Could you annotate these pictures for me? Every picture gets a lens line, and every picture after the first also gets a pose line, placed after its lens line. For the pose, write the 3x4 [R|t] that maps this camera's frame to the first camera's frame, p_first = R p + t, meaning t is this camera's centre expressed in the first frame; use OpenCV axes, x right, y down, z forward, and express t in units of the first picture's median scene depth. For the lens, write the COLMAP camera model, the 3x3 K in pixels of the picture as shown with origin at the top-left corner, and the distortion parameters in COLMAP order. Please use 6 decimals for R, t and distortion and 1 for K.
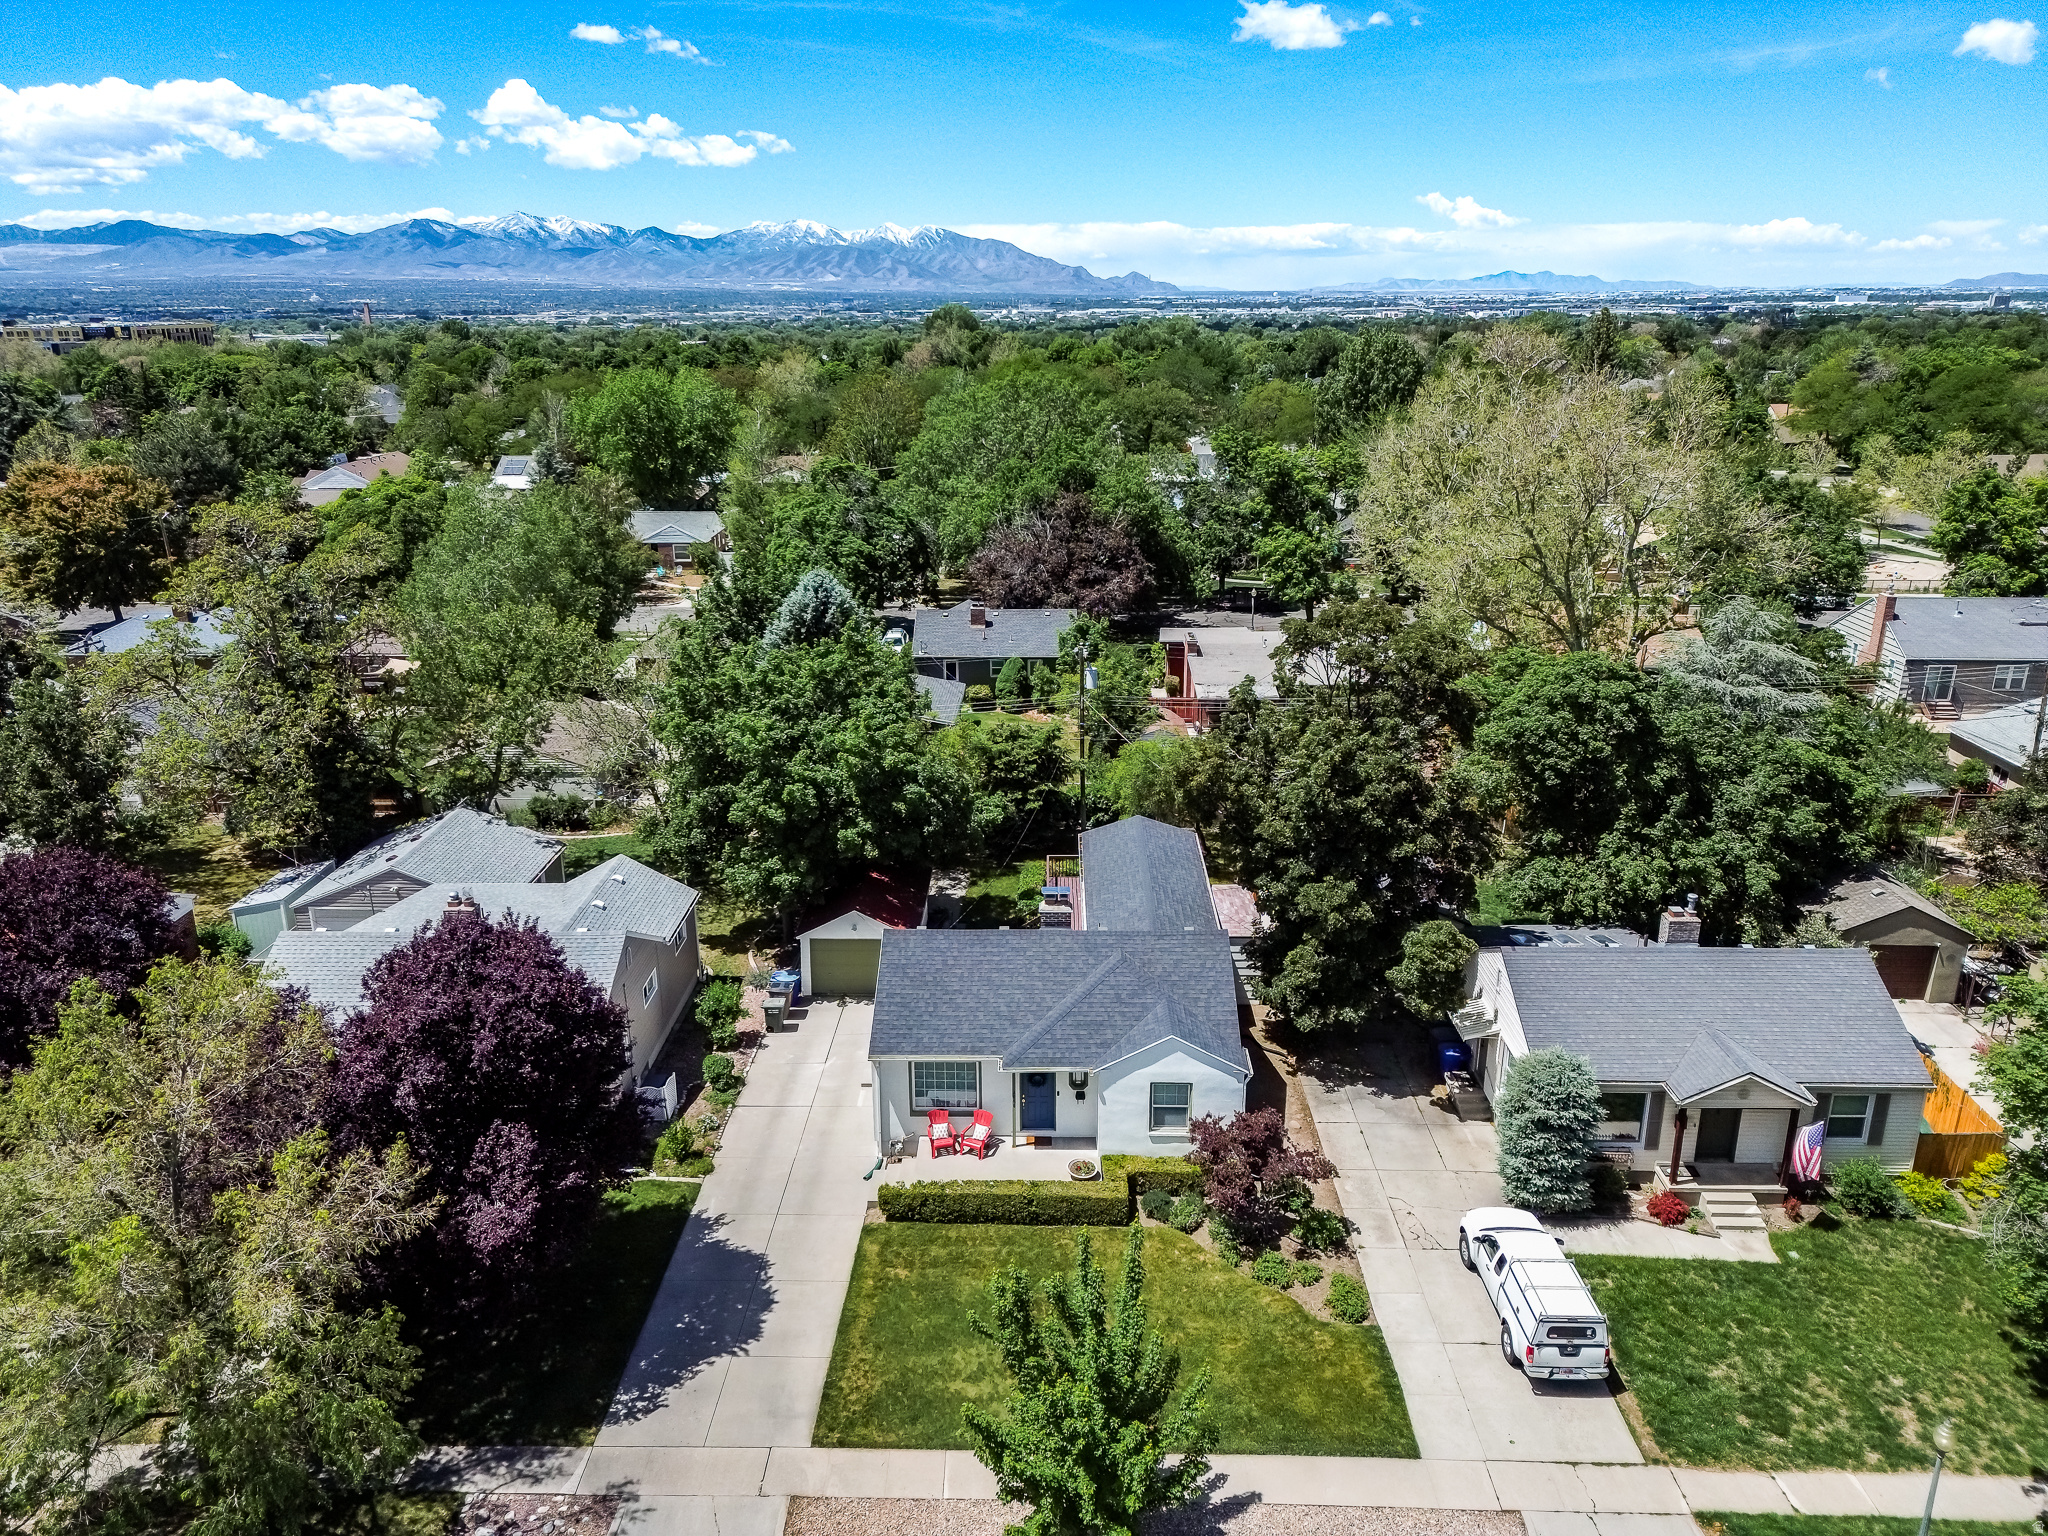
lens RADIAL K [[1422.1, 0, 1015.4], [0, 1422.1, 765.4], [0, 0, 1]] dist [0.070903, -0.059692]
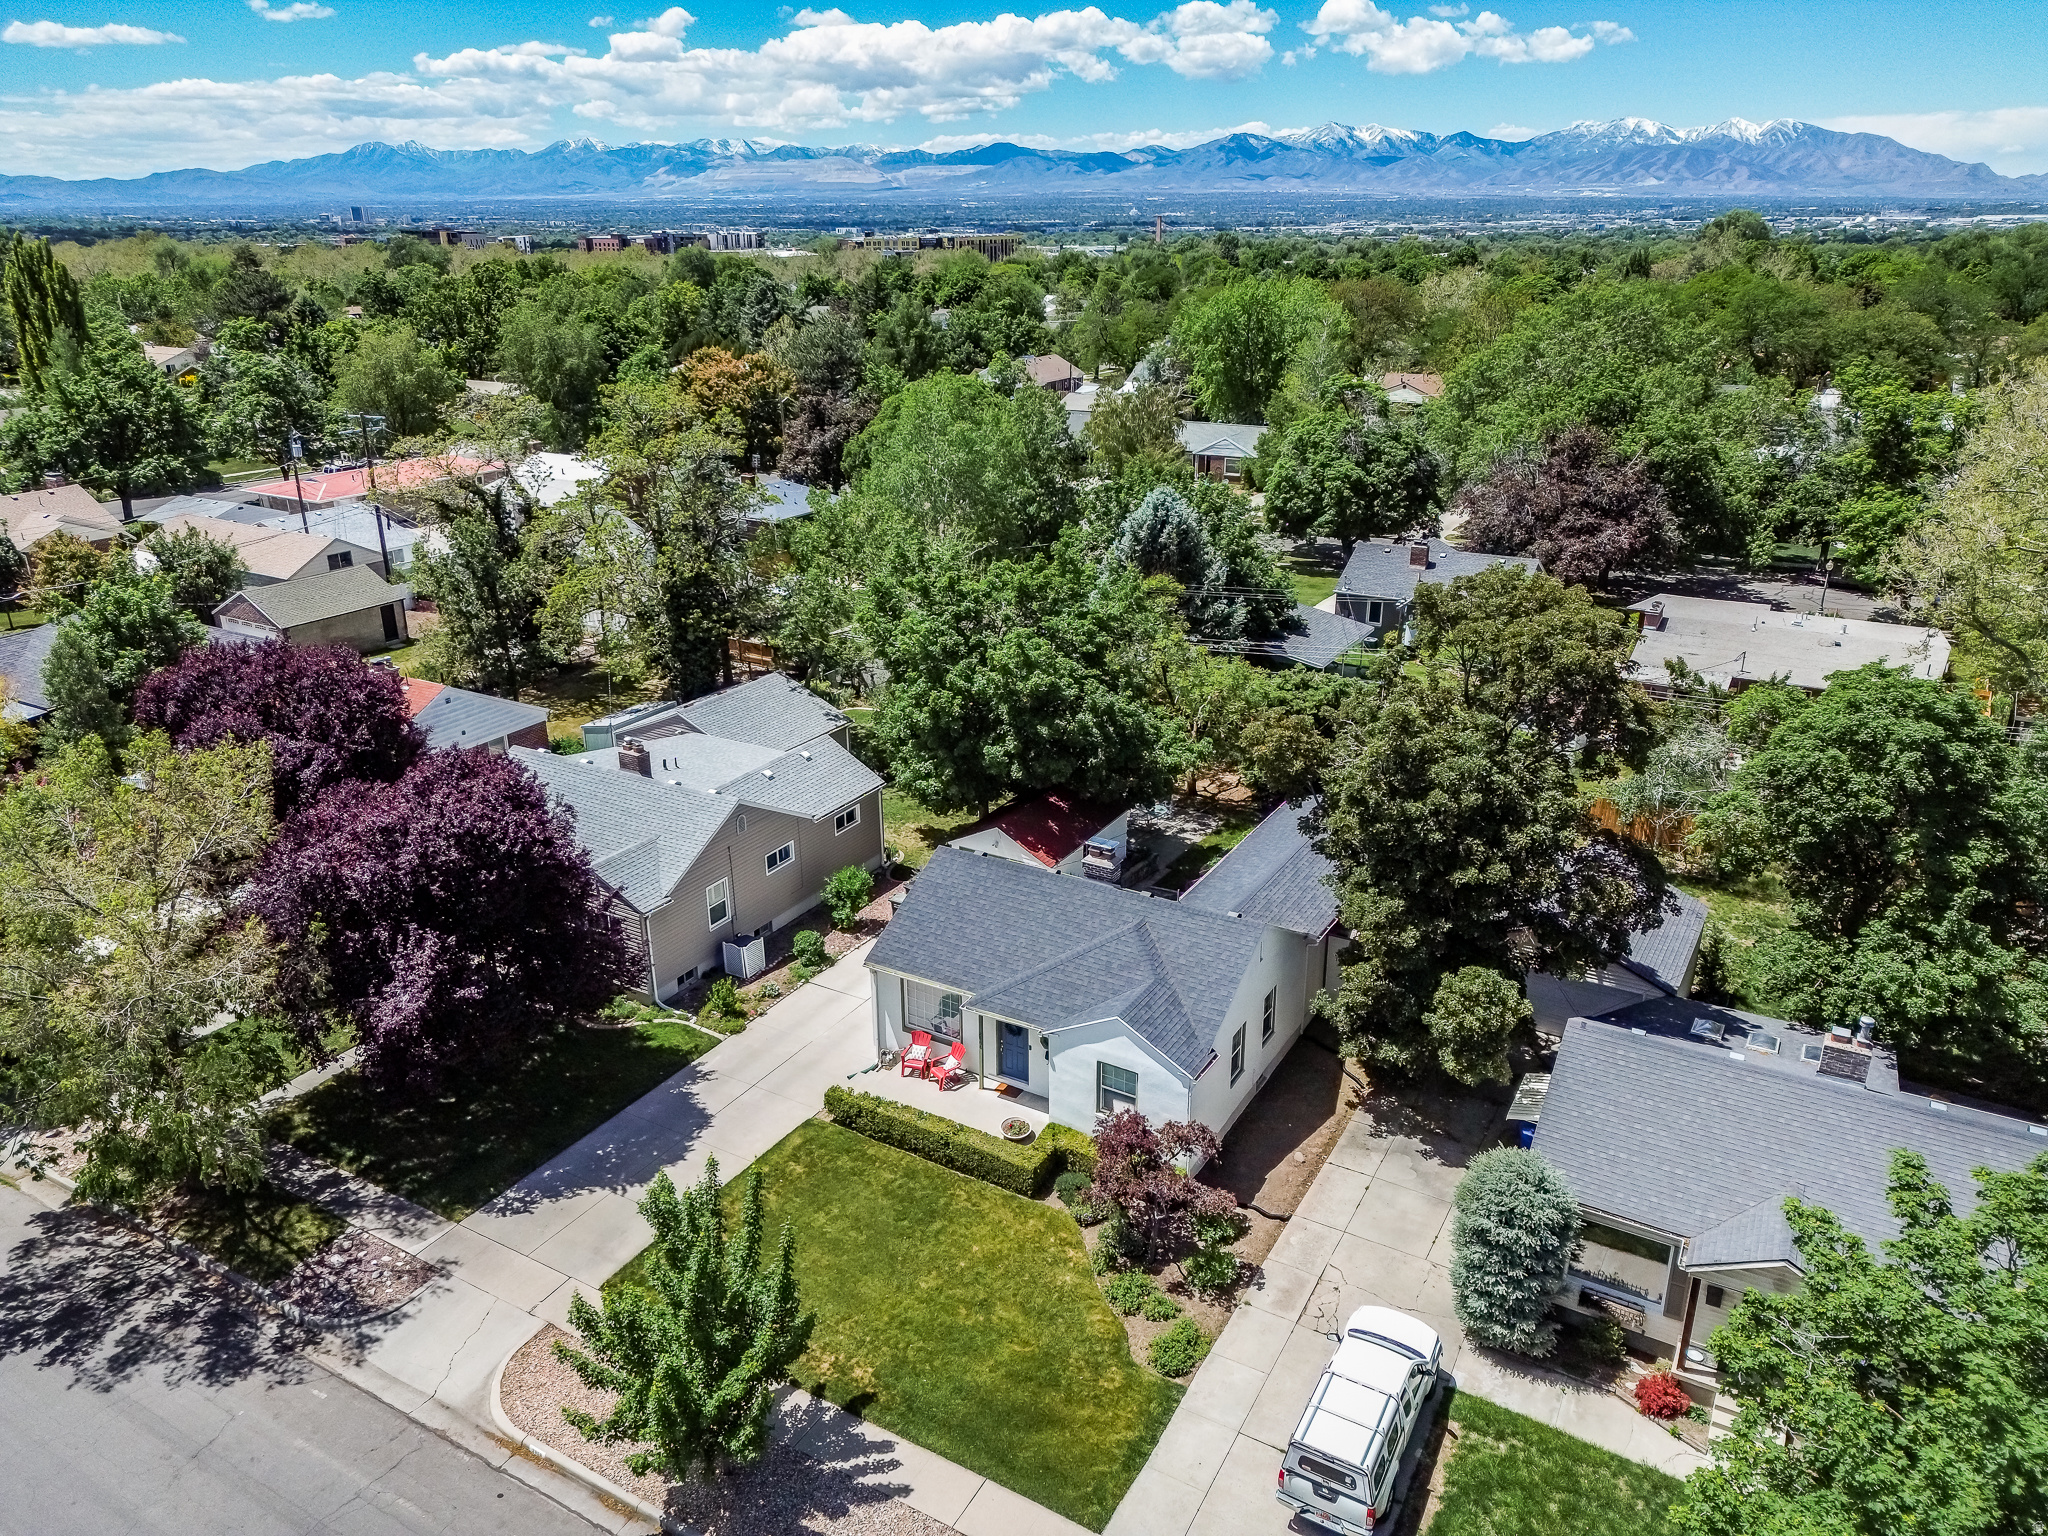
lens RADIAL K [[1422.1, 0, 1015.4], [0, 1422.1, 765.4], [0, 0, 1]] dist [0.070903, -0.059692]
pose [[0.876468, 0.174461, -0.448739, 0.411107], [-0.149252, 0.984578, 0.091267, -0.040954], [0.457741, -0.013018, 0.888990, 0.149633]]
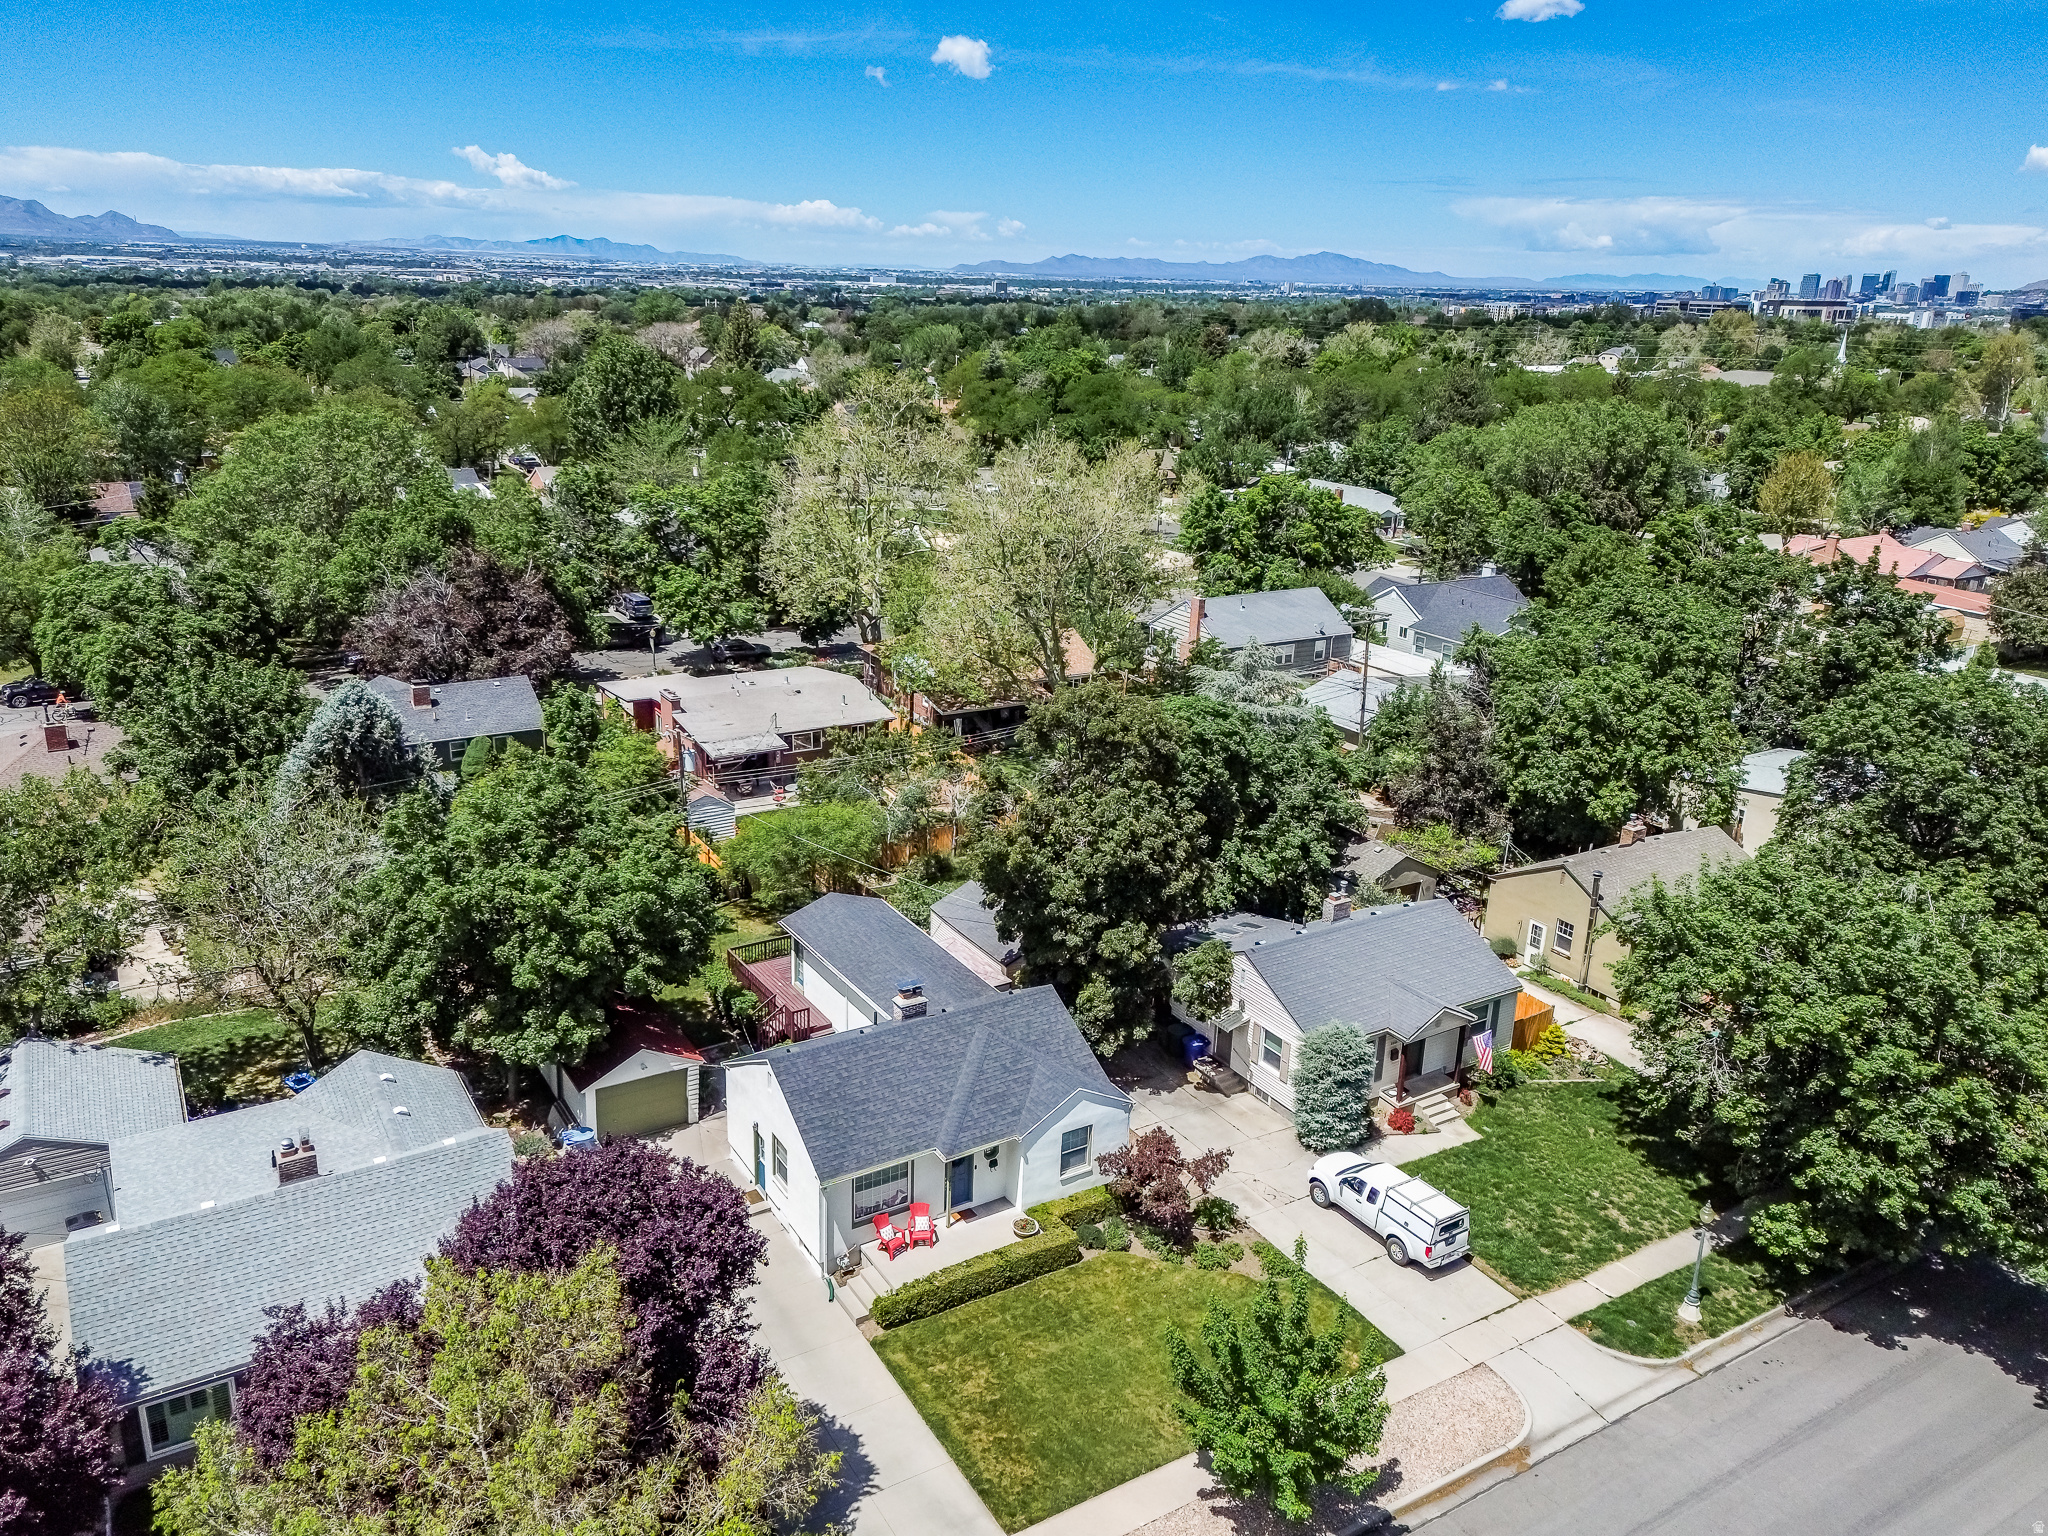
lens RADIAL K [[1493.6, 0, 981.4], [0, 1493.6, 765.7], [0, 0, 1]] dist [0.076131, -0.102790]
pose [[0.844459, -0.141316, 0.516641, -0.511661], [0.137992, 0.989407, 0.045080, -0.124460], [-0.517539, 0.033224, 0.855014, 0.003845]]
